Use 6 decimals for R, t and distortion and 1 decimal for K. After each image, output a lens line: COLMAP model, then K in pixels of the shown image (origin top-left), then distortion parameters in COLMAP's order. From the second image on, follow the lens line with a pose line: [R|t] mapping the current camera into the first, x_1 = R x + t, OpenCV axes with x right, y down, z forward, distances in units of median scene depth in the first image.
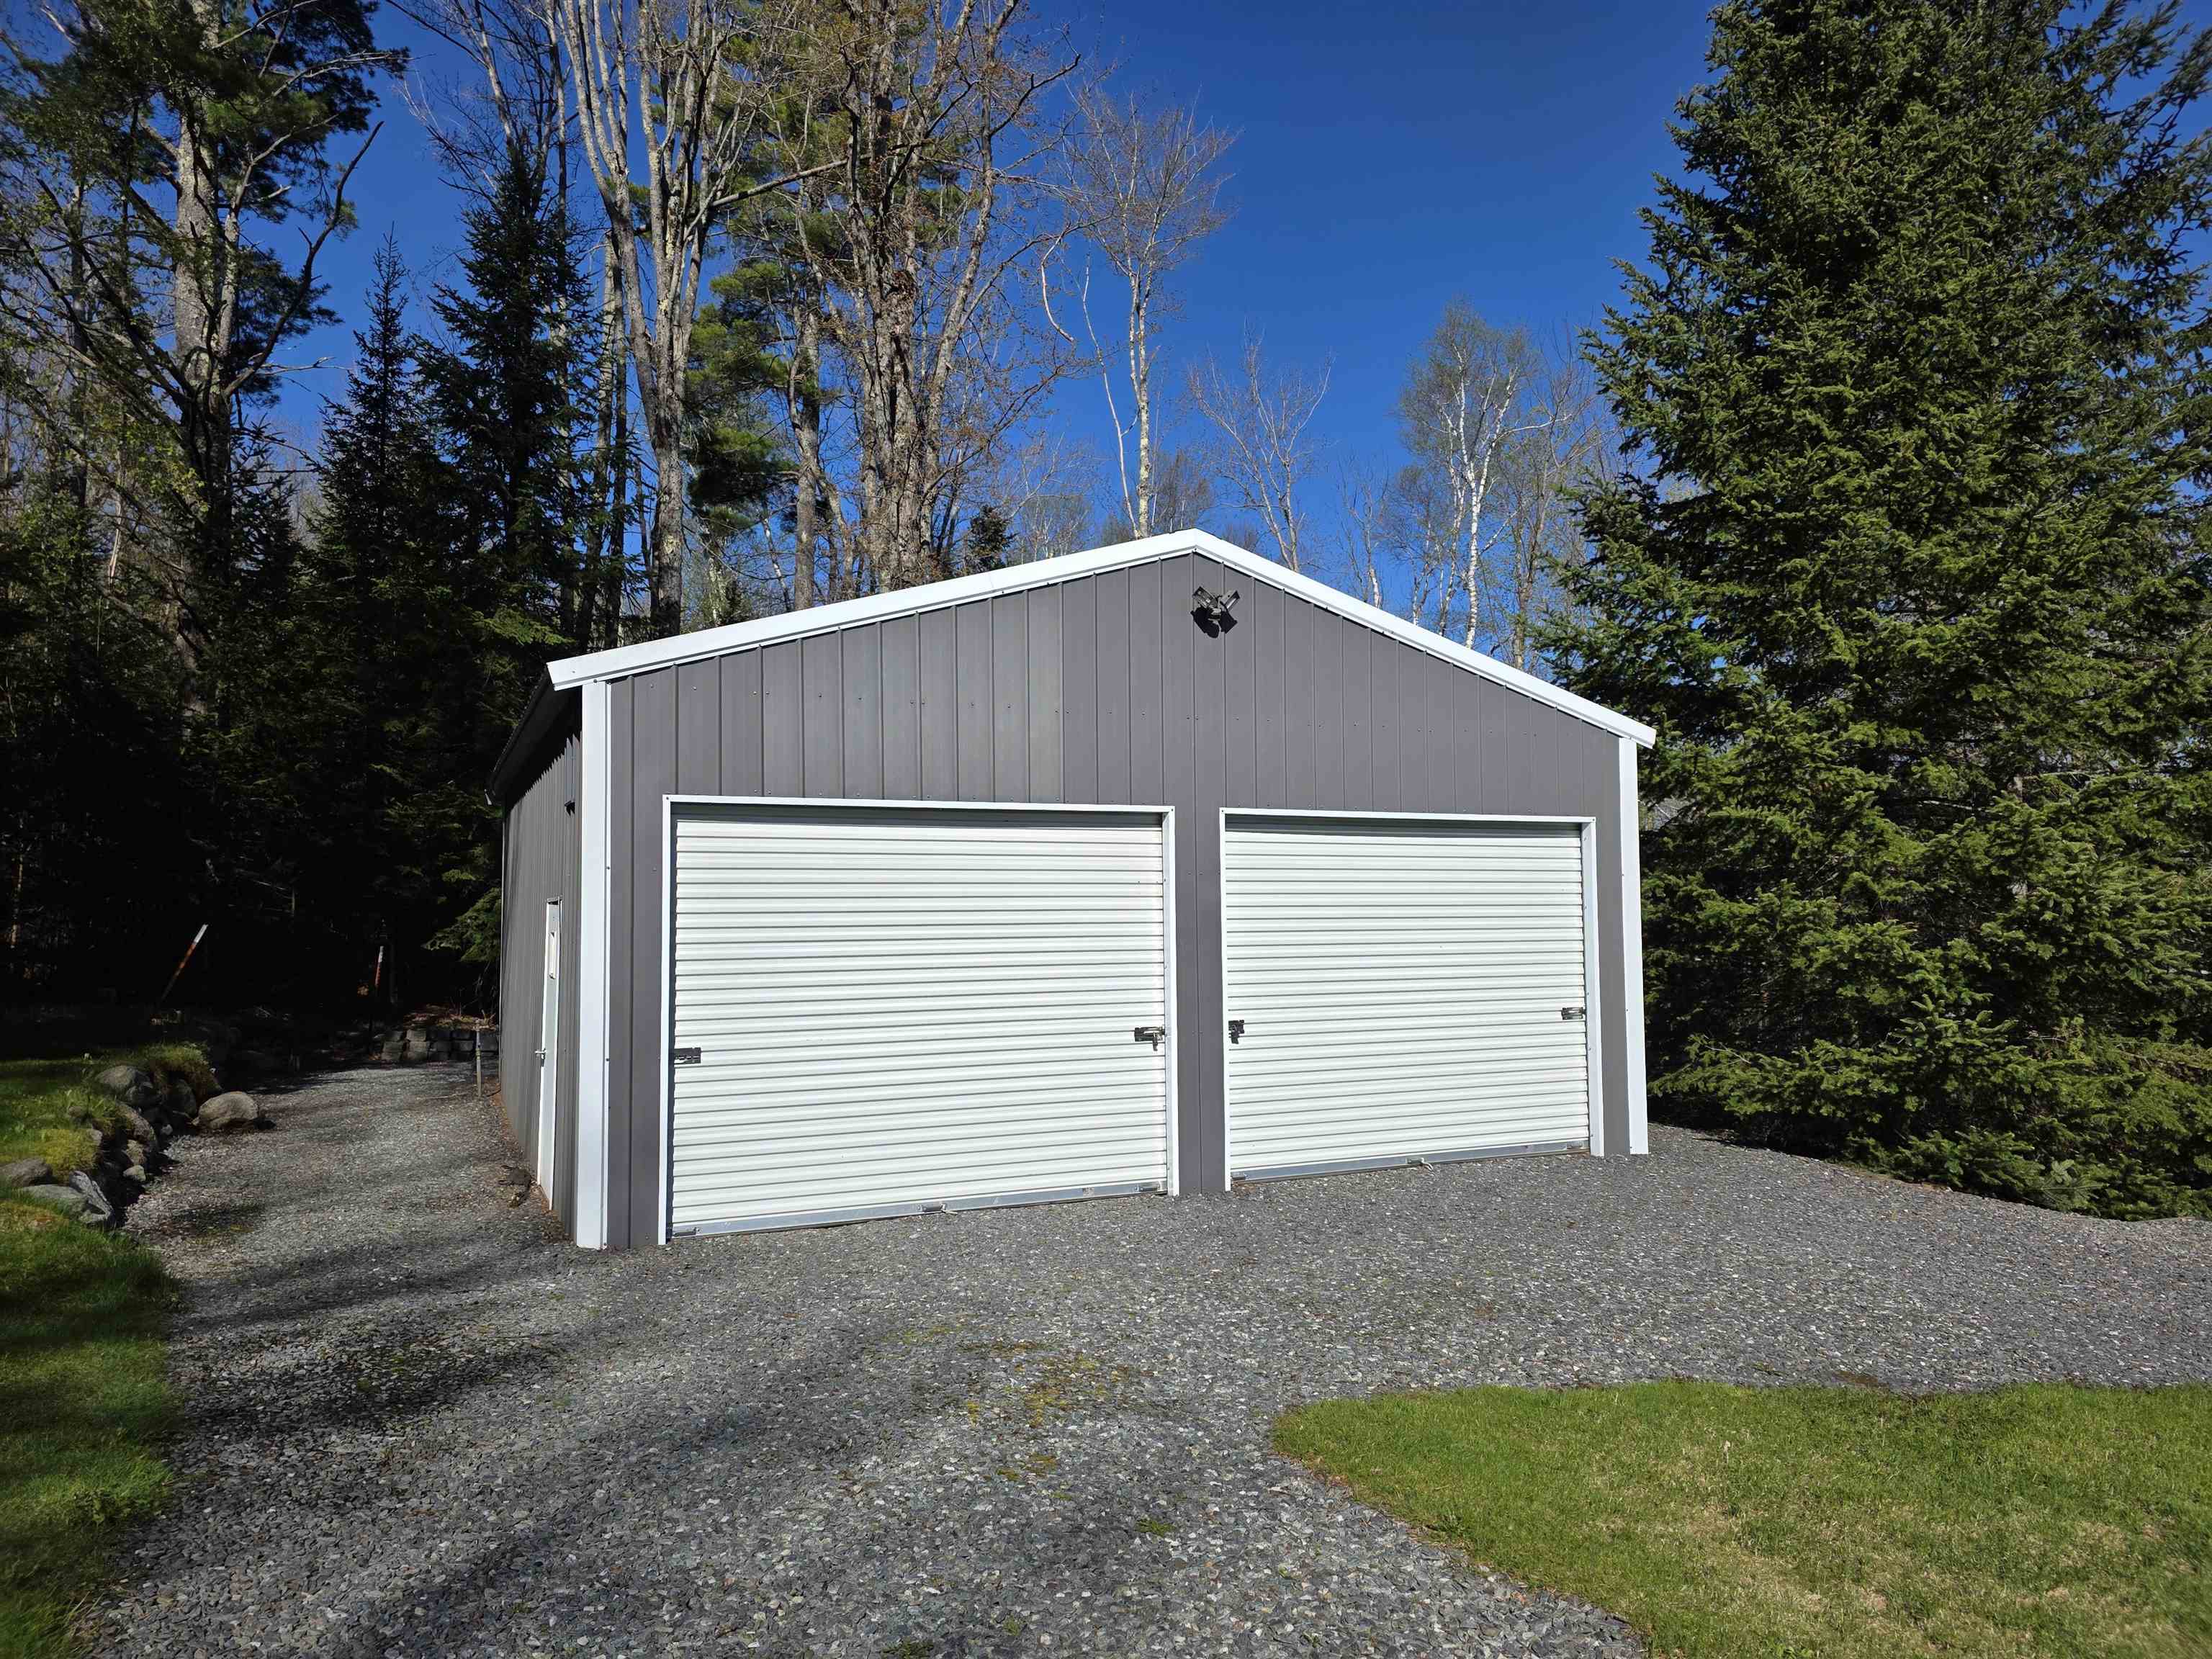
lens RADIAL K [[1498.9, 0, 1106.0], [0, 1498.9, 829.5], [0, 0, 1]] dist [0.033297, -0.000954]
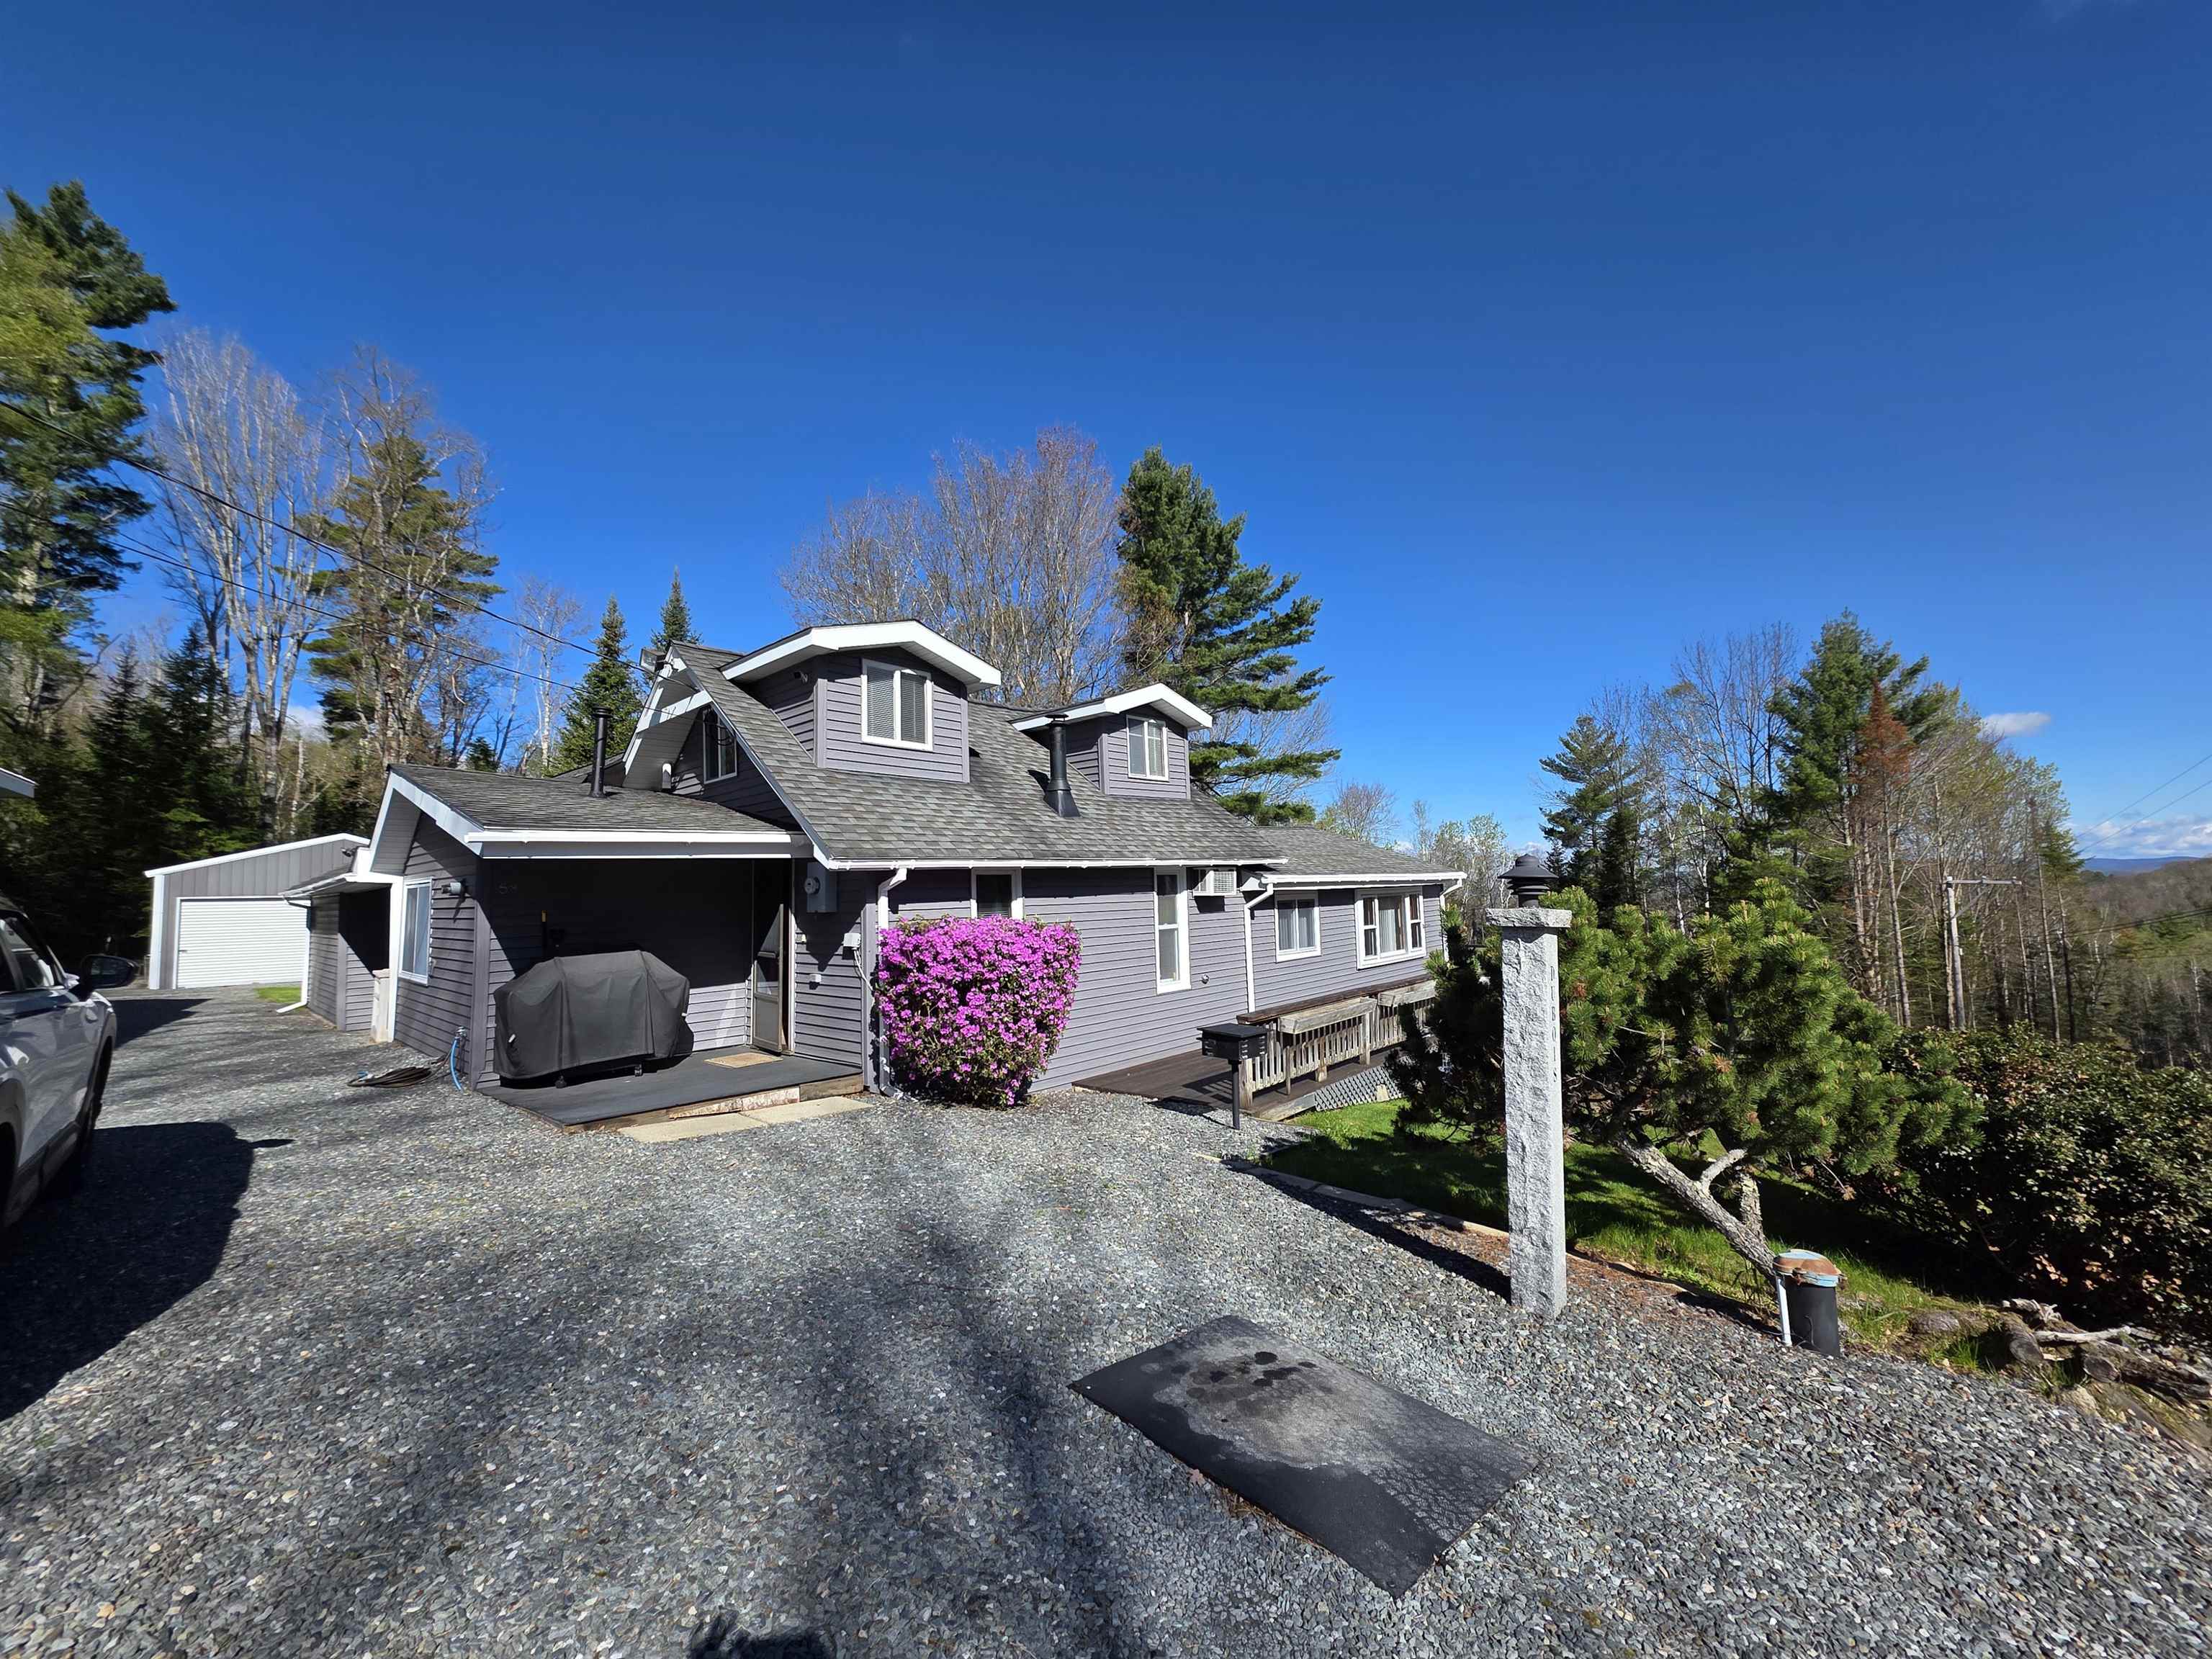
lens RADIAL K [[877.9, 0, 1123.2], [0, 877.9, 833.5], [0, 0, 1]] dist [-0.000766, 0.000012]
pose [[0.927322, 0.006957, 0.374201, 1.153912], [-0.001515, 0.999889, -0.014833, -0.165661], [-0.374262, 0.013188, 0.927229, -2.135272]]
